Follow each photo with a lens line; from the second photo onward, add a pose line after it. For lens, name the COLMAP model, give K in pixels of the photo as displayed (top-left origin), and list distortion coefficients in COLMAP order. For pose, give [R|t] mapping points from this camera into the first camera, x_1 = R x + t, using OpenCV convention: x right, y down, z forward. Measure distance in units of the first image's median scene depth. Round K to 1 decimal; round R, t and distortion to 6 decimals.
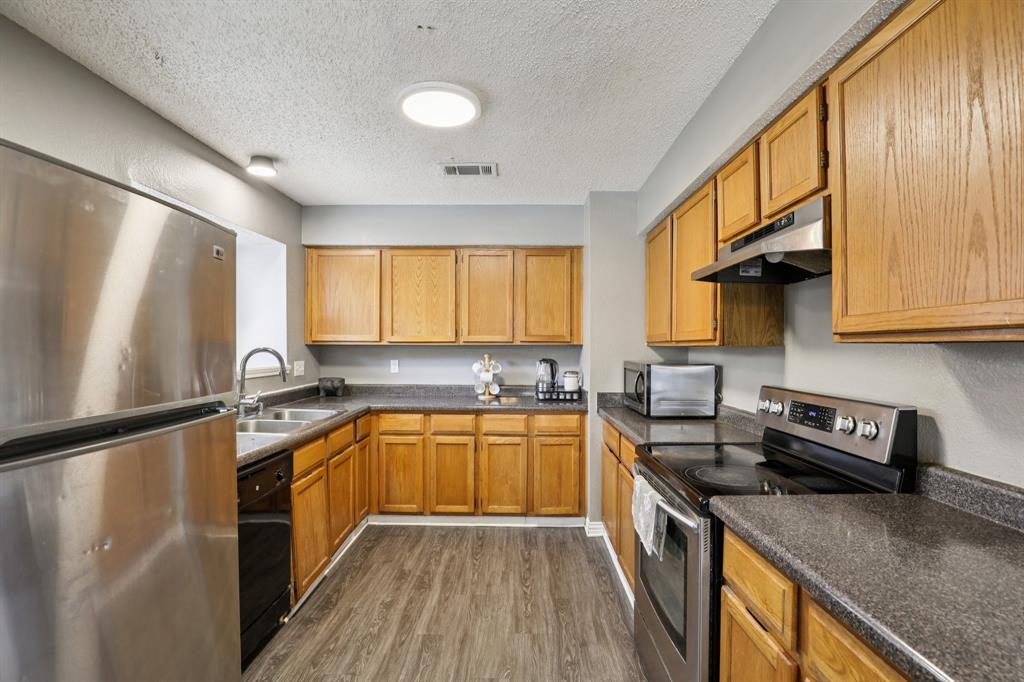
lens RADIAL K [[470.4, 0, 513.7], [0, 470.4, 345.0], [0, 0, 1]] dist [-0.031568, 0.004041]
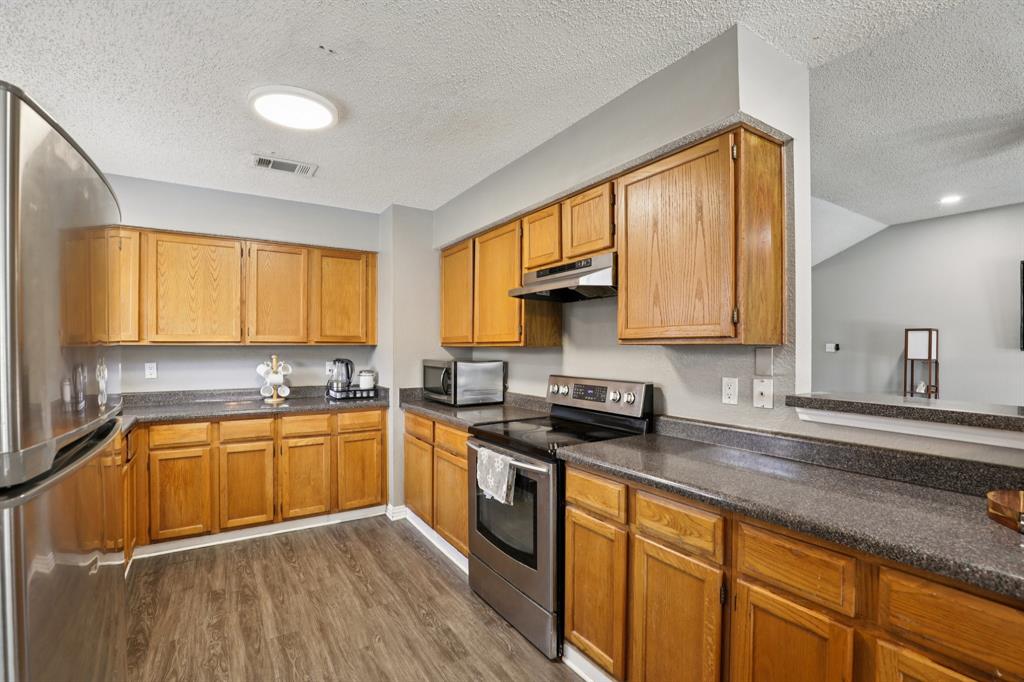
lens RADIAL K [[470.4, 0, 514.6], [0, 470.4, 348.6], [0, 0, 1]] dist [-0.031568, 0.004041]
pose [[0.834549, -0.004074, 0.550919, -0.201702], [-0.000566, 0.999966, 0.008253, -0.001592], [-0.550934, -0.007200, 0.834518, -0.065413]]
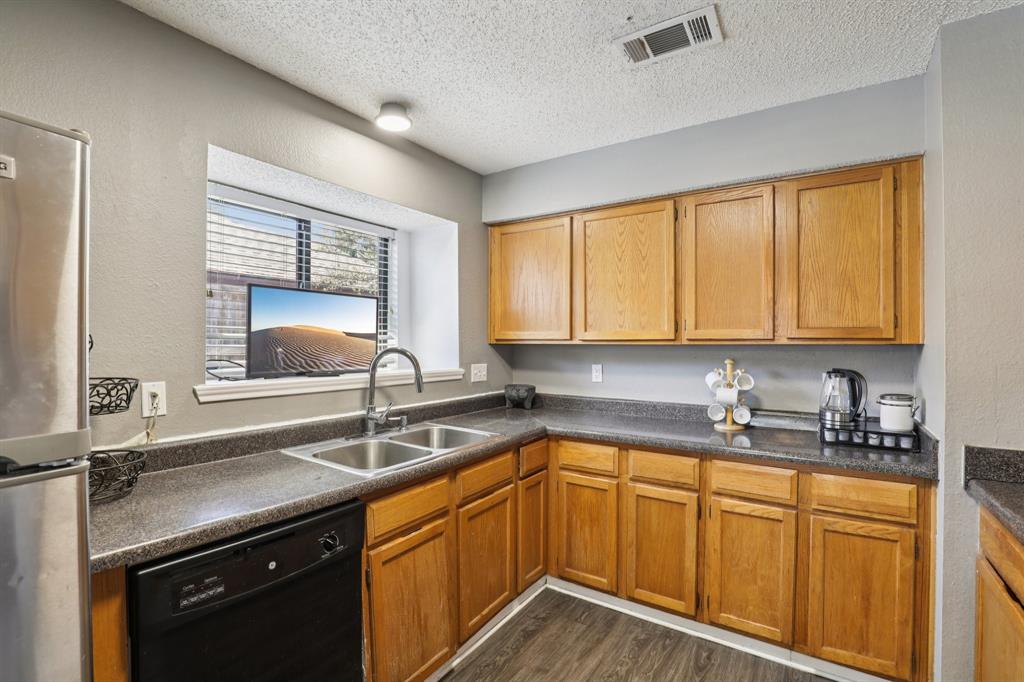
lens RADIAL K [[470.4, 0, 512.1], [0, 470.4, 343.5], [0, 0, 1]] dist [-0.031568, 0.004041]
pose [[0.839859, 0.000123, -0.542804, 0.045531], [-0.000487, 1.000000, -0.000527, -0.001081], [0.542804, 0.000707, 0.839859, 0.368168]]
